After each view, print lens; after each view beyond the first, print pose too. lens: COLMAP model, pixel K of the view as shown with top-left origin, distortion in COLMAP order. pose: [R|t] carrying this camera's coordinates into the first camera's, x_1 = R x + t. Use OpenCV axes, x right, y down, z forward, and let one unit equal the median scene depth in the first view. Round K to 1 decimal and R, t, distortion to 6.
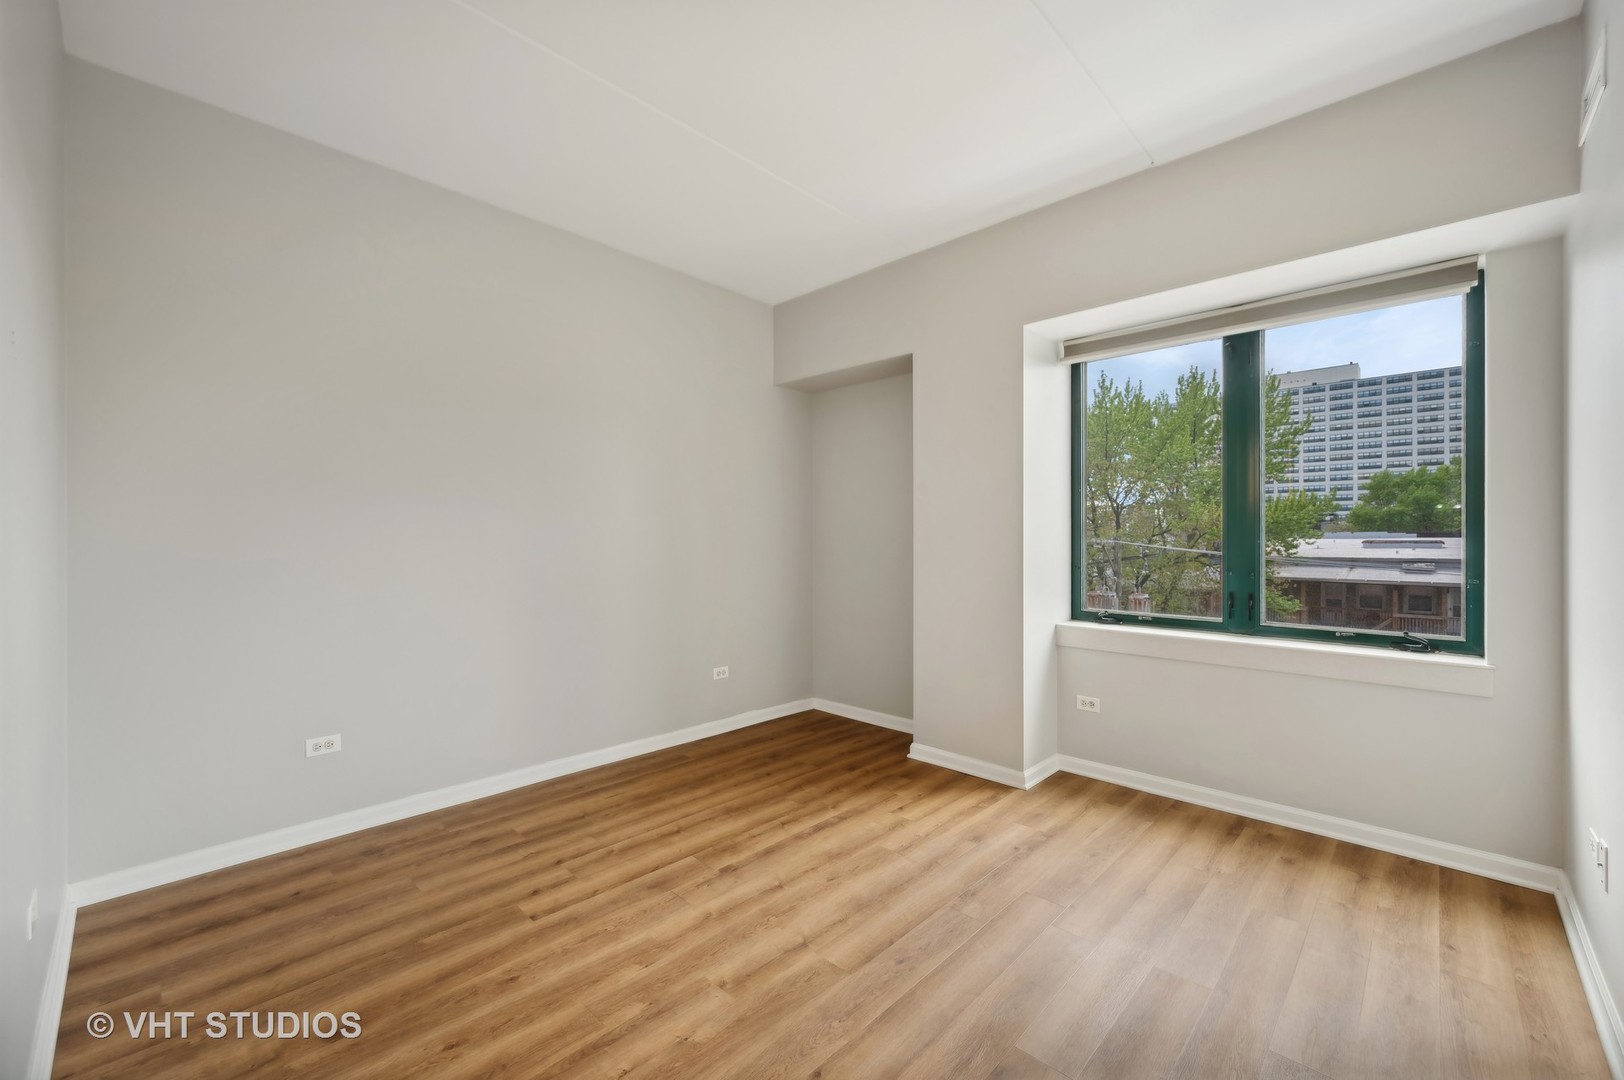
lens RADIAL K [[650.0, 0, 808.5], [0, 650.0, 523.9], [0, 0, 1]] dist [0.000872, 0.000205]
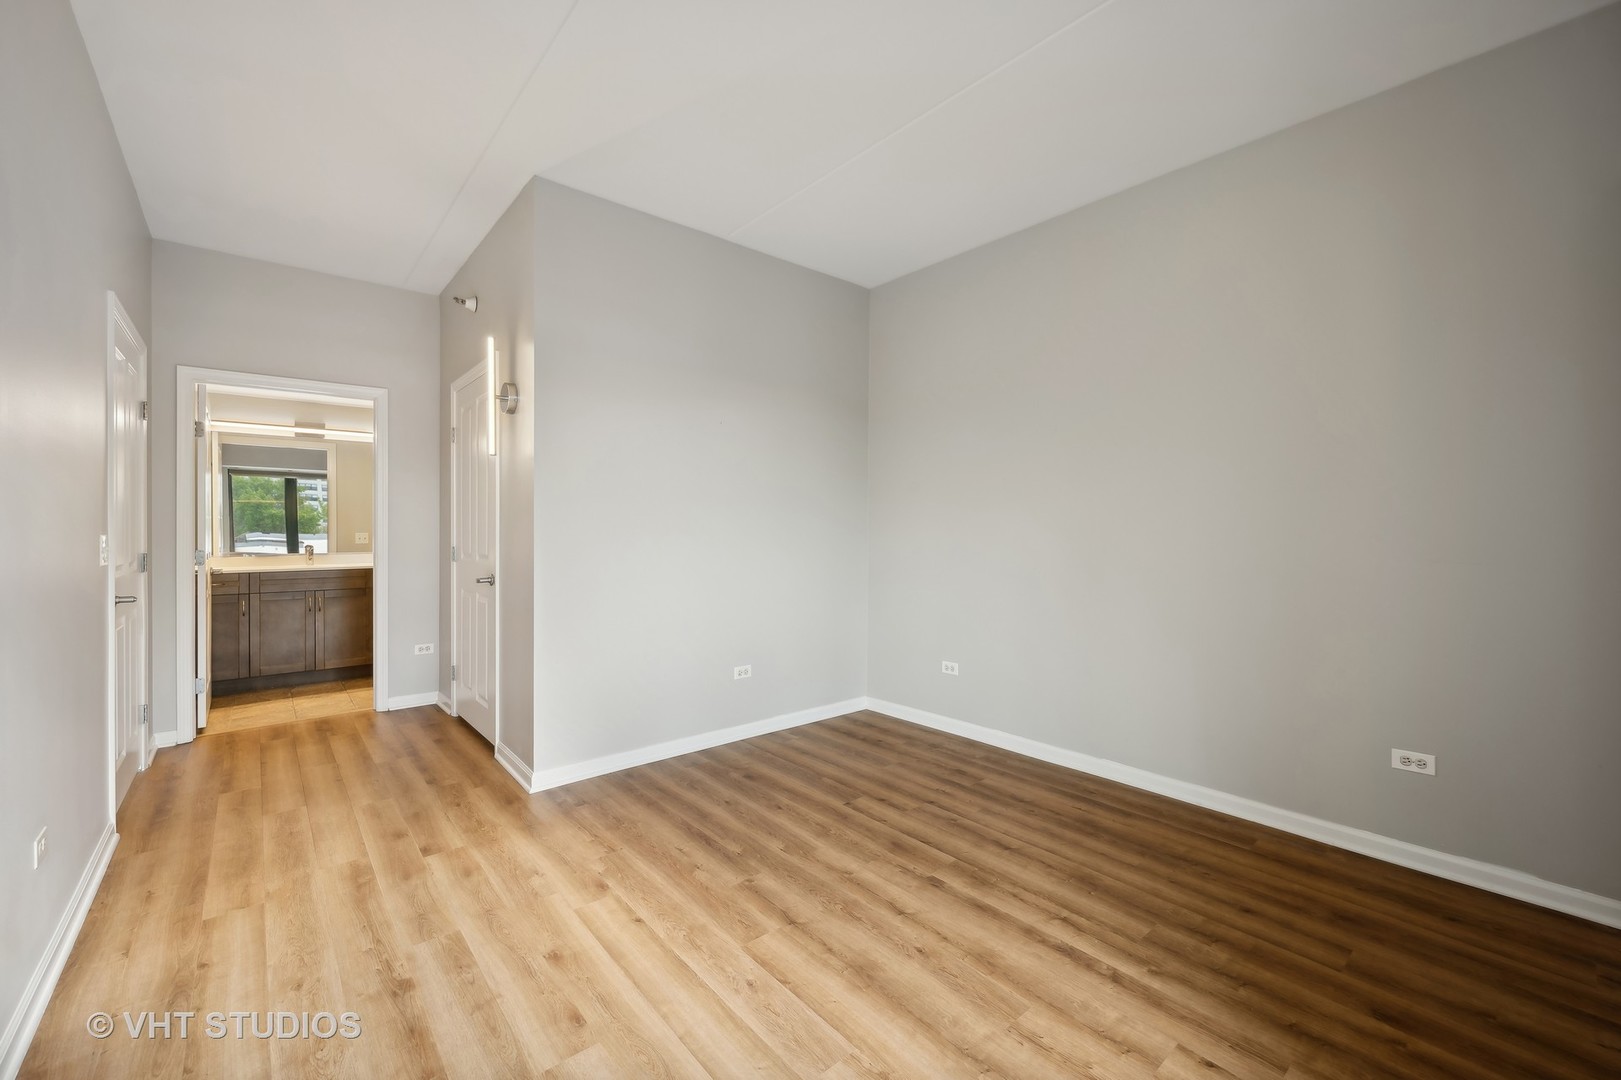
lens RADIAL K [[648.8, 0, 807.0], [0, 648.8, 523.9], [0, 0, 1]] dist [0.000872, 0.000205]
pose [[-0.093302, -0.007180, -0.995612, 0.715150], [0.024836, 0.999646, -0.009536, 0.023220], [0.995328, -0.025617, -0.093090, 0.803739]]
